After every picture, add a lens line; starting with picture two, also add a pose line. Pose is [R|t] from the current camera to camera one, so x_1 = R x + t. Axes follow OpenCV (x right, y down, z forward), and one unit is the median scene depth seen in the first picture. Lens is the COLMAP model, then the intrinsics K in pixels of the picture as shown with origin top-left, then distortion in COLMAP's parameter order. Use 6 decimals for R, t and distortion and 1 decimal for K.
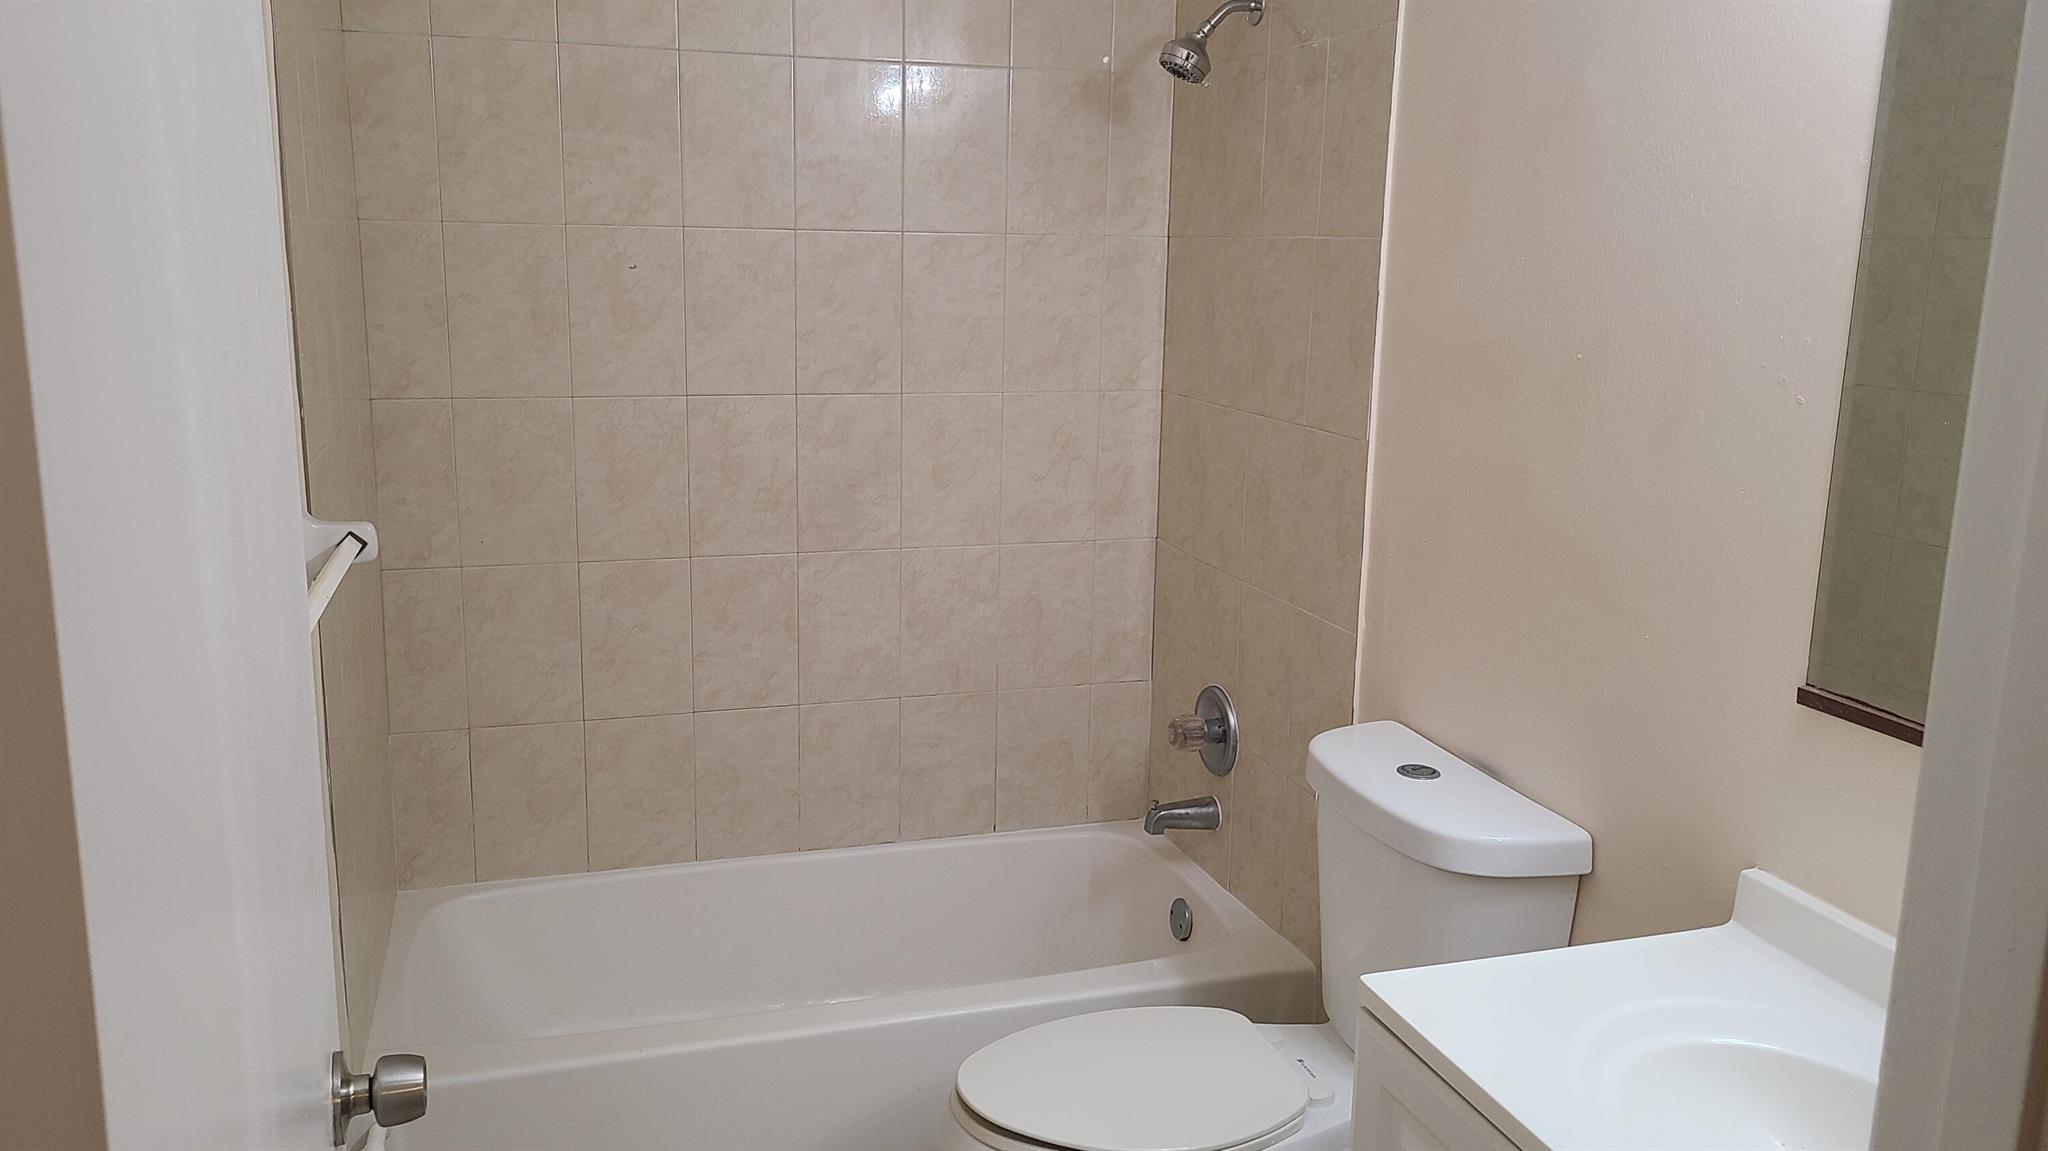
lens RADIAL K [[1520.2, 0, 986.4], [0, 1520.2, 552.5], [0, 0, 1]] dist [0.039241, -0.002412]
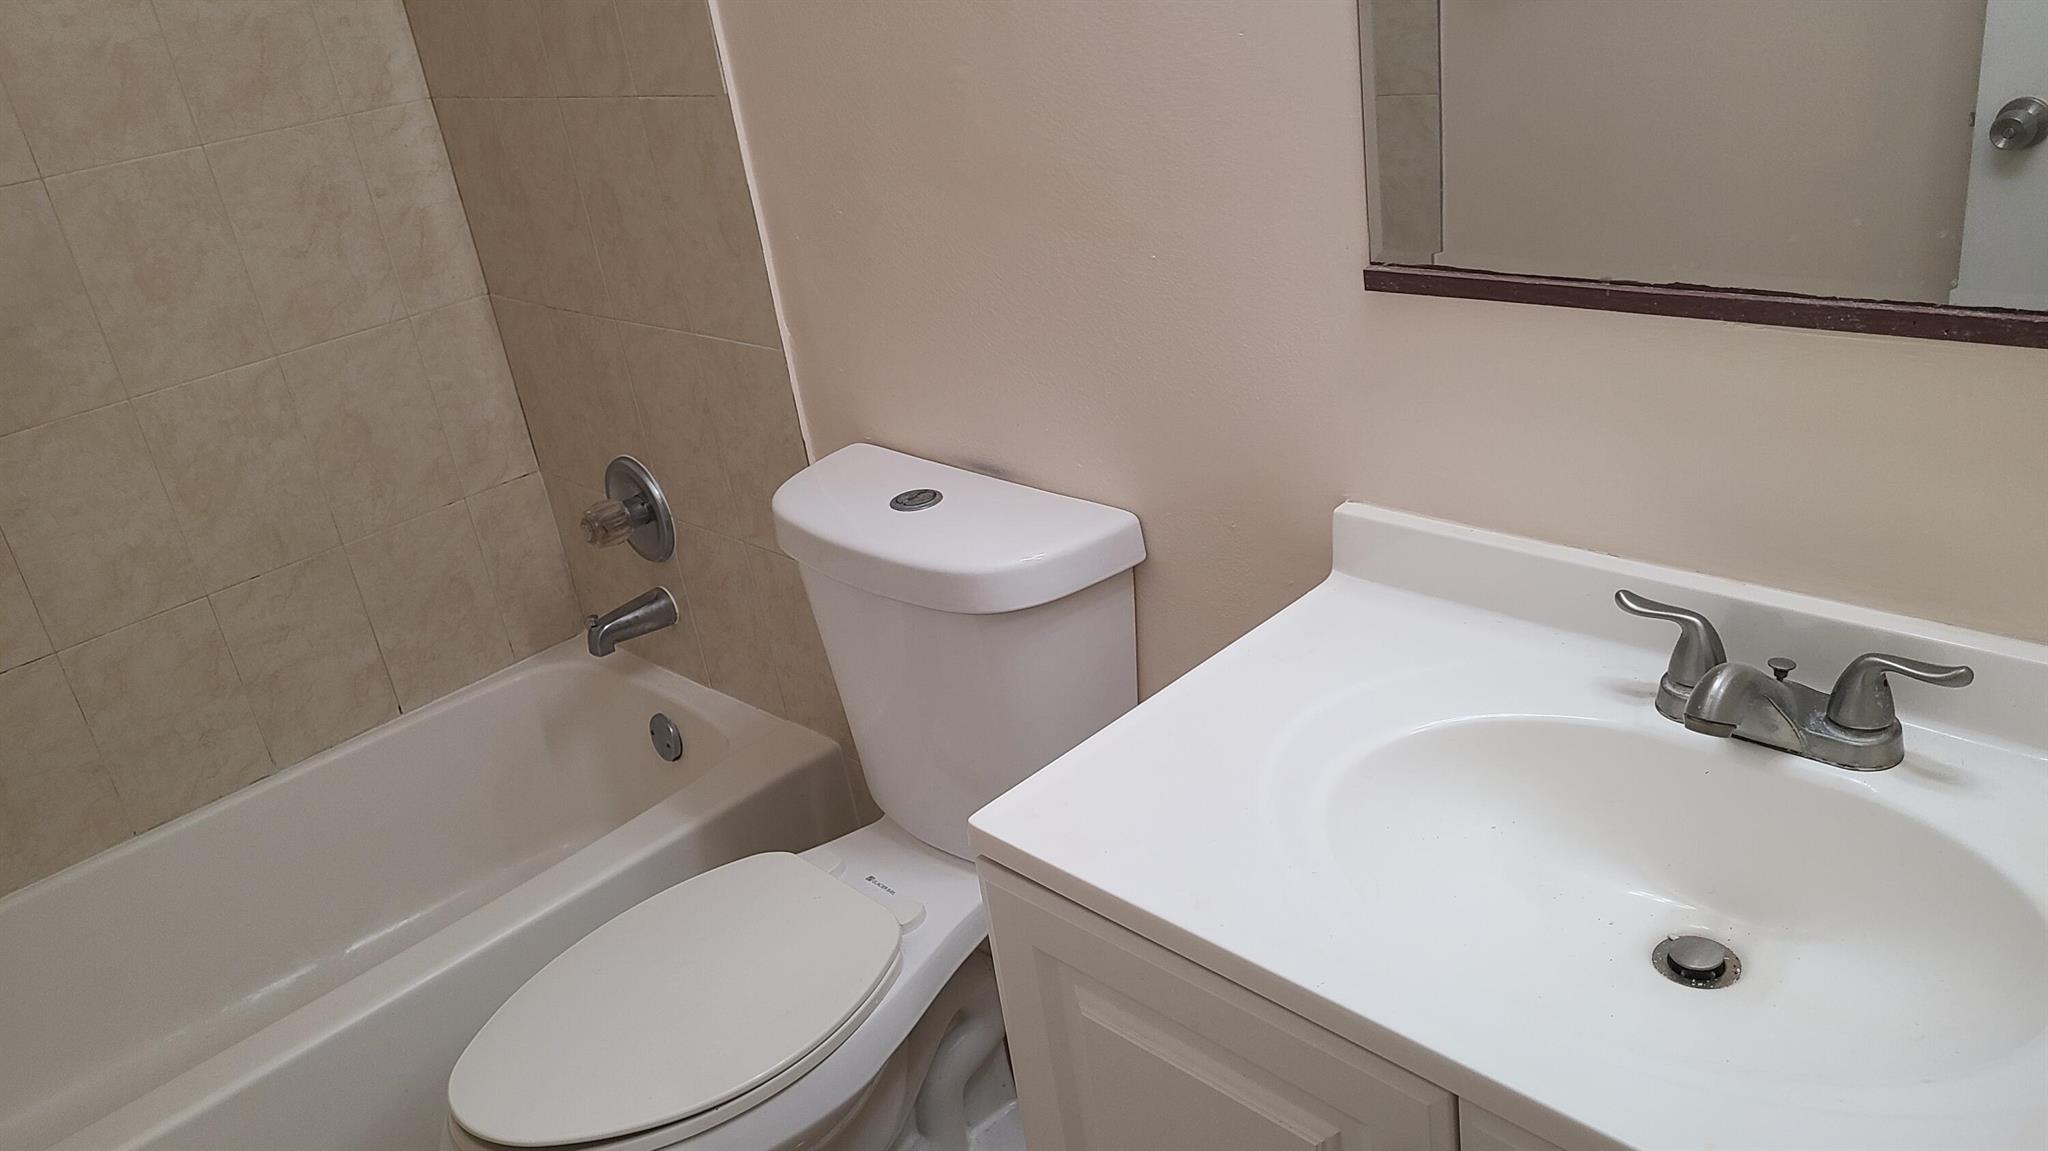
lens RADIAL K [[1520.2, 0, 986.4], [0, 1520.2, 552.5], [0, 0, 1]] dist [0.039241, -0.002412]
pose [[0.881206, -0.314878, 0.352602, 0.020670], [0.245391, 0.942200, 0.228127, -0.000719], [-0.404054, -0.114501, 0.907540, 0.187922]]
